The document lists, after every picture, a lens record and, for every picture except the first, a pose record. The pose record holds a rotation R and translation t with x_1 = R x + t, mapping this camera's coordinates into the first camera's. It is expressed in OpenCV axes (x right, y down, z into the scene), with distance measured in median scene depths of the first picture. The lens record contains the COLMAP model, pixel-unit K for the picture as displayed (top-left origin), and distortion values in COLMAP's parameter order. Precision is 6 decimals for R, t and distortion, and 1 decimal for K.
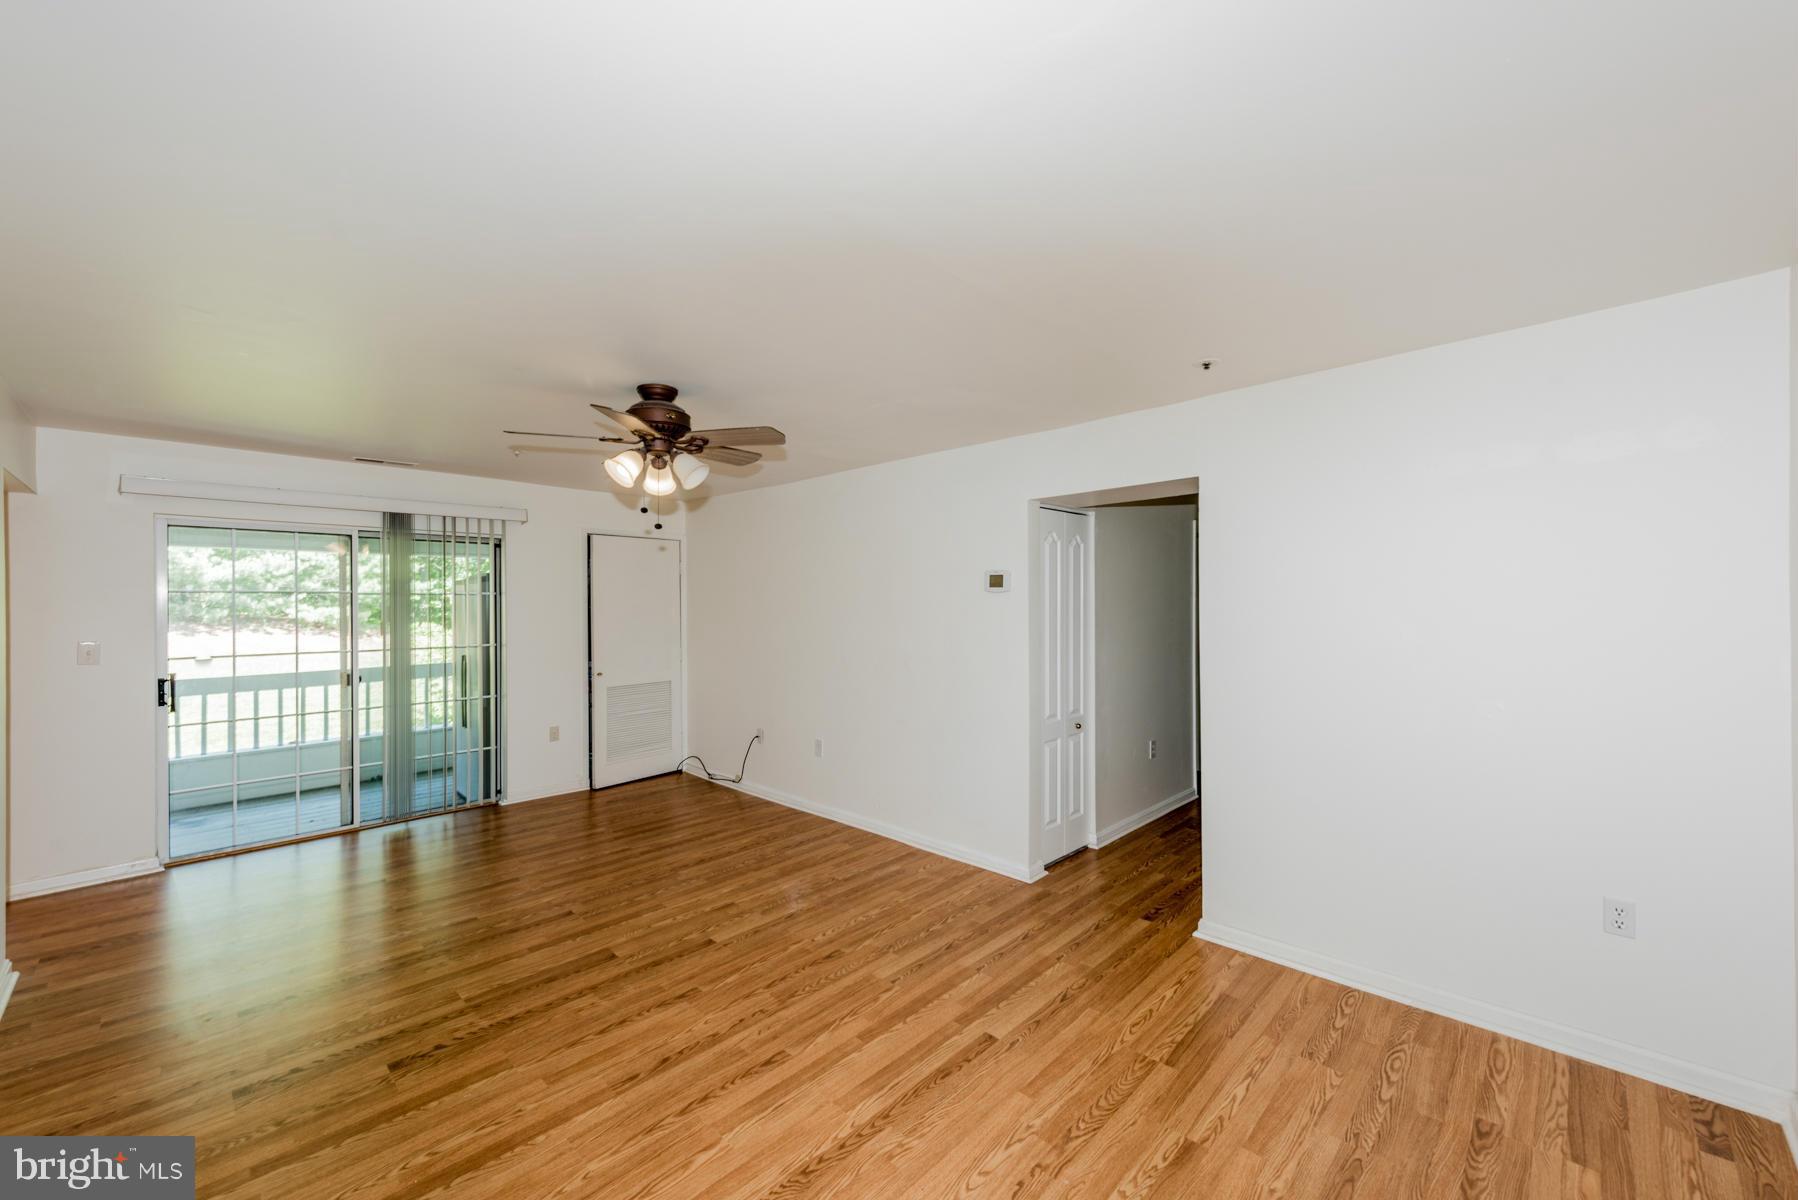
lens RADIAL K [[704.8, 0, 891.2], [0, 704.8, 615.0], [0, 0, 1]] dist [0.003141, -0.000409]
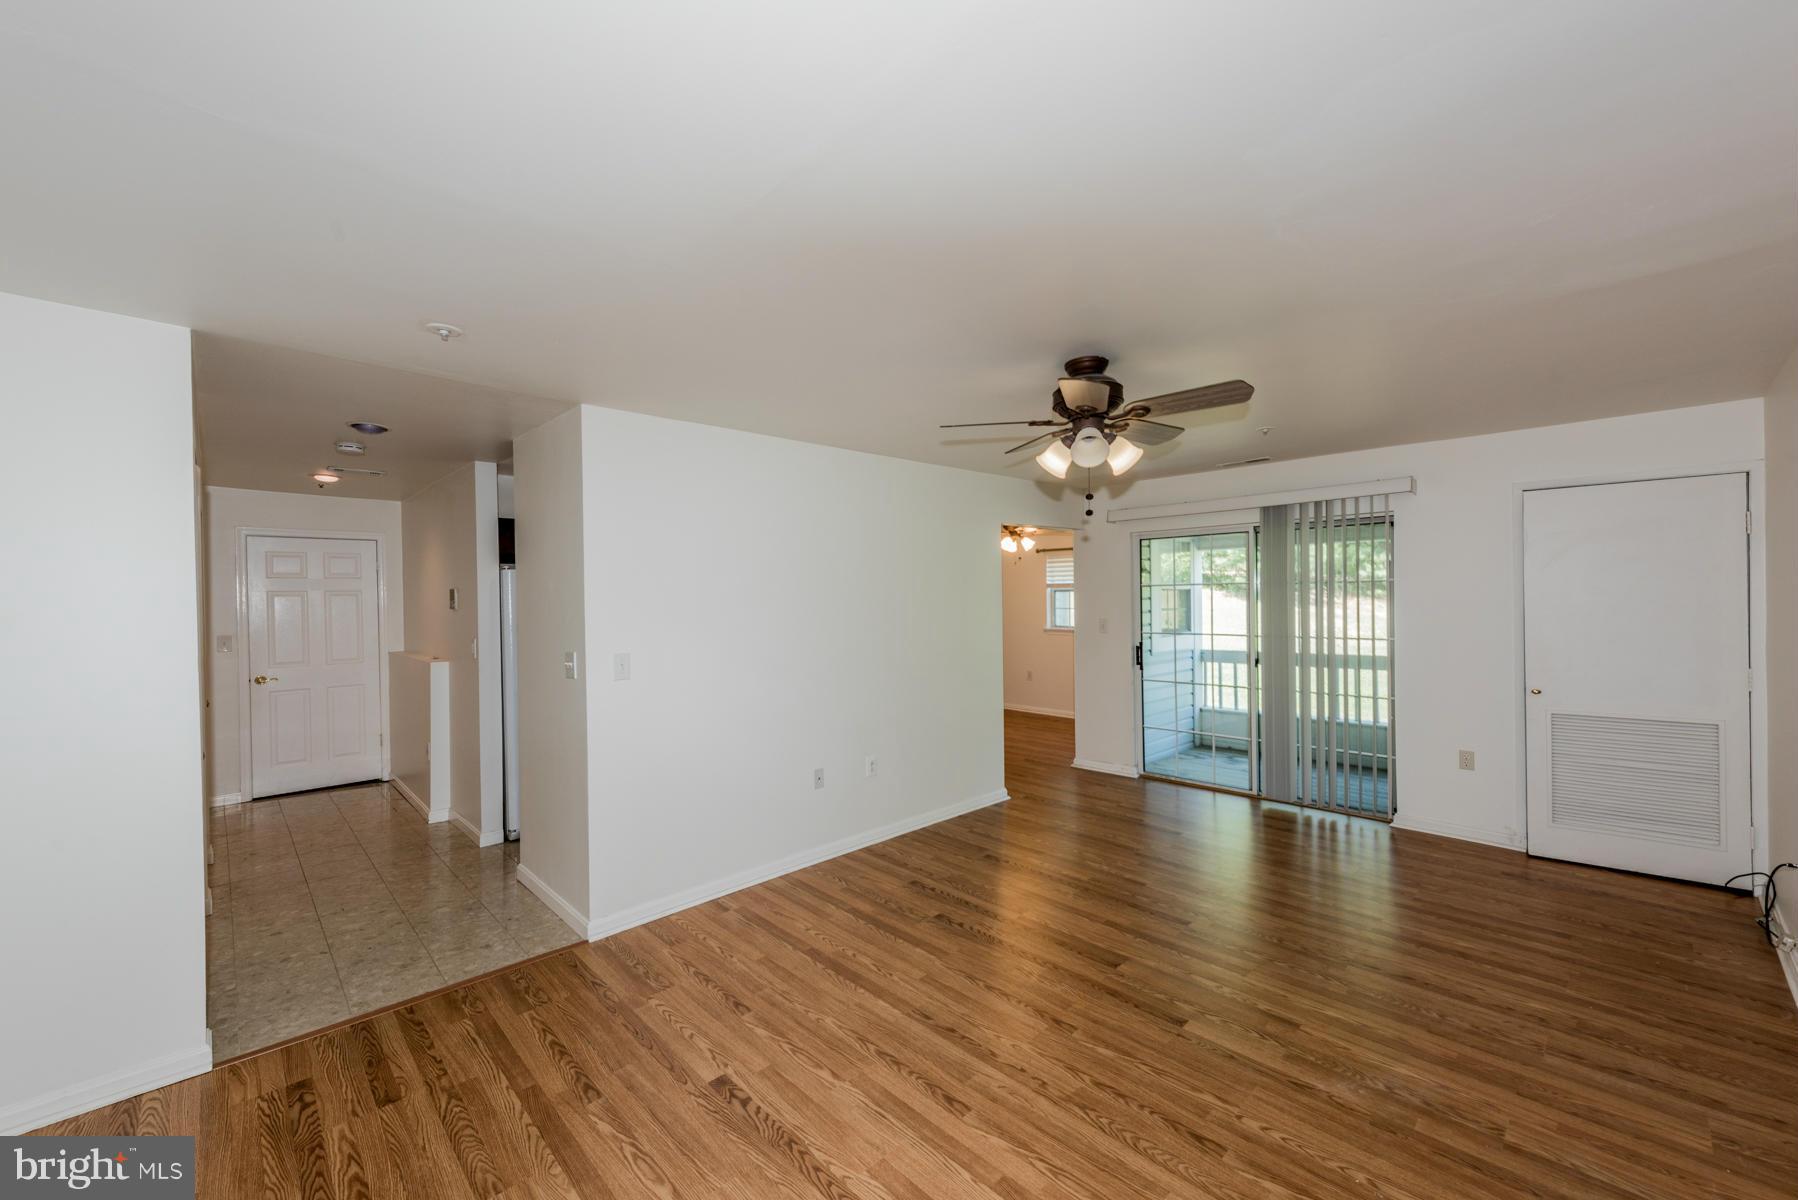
lens RADIAL K [[704.8, 0, 893.4], [0, 704.8, 584.4], [0, 0, 1]] dist [0.003141, -0.000409]
pose [[-0.041447, -0.015343, -0.999023, 0.534246], [-0.004911, 0.999873, -0.015152, -0.012849], [0.999129, 0.004279, -0.041517, 0.683995]]
